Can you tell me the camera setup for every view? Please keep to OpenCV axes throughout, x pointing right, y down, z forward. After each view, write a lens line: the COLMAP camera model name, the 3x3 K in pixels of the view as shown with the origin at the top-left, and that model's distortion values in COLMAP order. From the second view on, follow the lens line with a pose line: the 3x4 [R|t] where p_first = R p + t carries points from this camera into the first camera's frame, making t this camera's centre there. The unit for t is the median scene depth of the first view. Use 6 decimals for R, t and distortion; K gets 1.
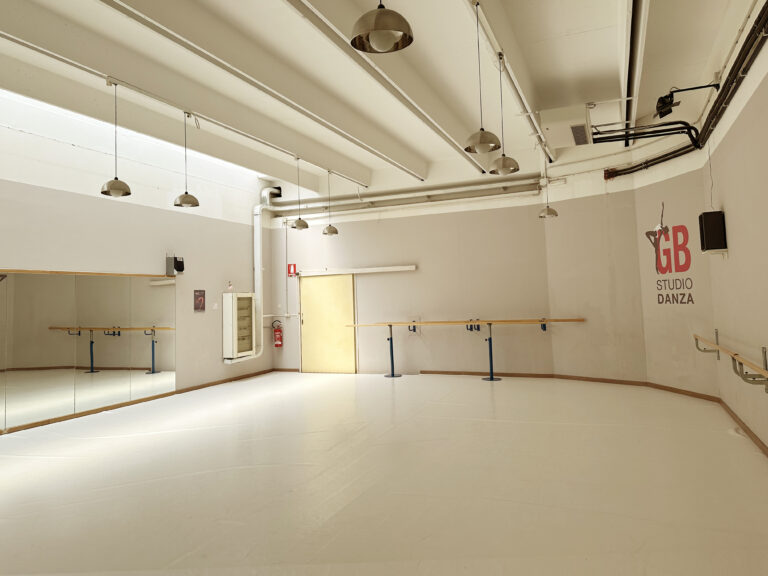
lens RADIAL K [[597.0, 0, 384.0], [0, 597.0, 288.0], [0, 0, 1]] dist [0.657365, 0.000099]
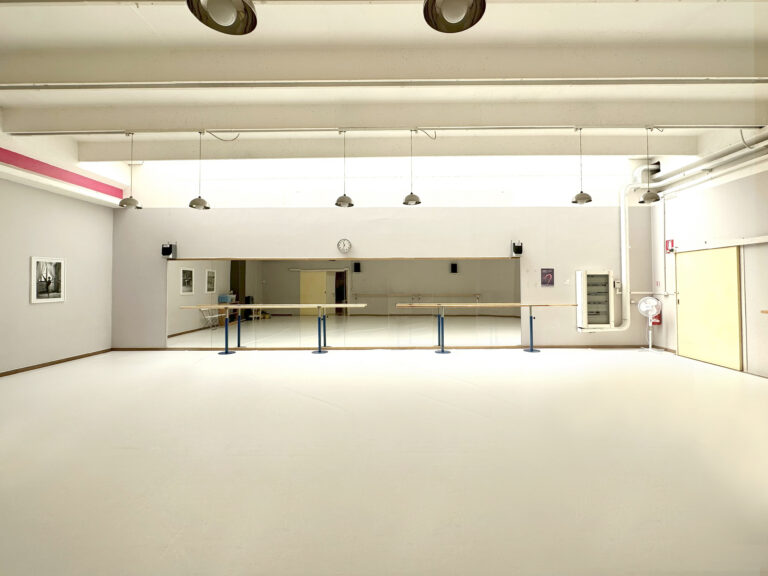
lens RADIAL K [[355.9, 0, 384.0], [0, 355.9, 288.0], [0, 0, 1]] dist [0.015990, -0.000286]
pose [[0.419933, 0.039633, -0.906689, 0.182087], [0.012181, 0.998710, 0.049297, 0.002666], [0.907473, -0.031746, 0.418909, 0.378358]]
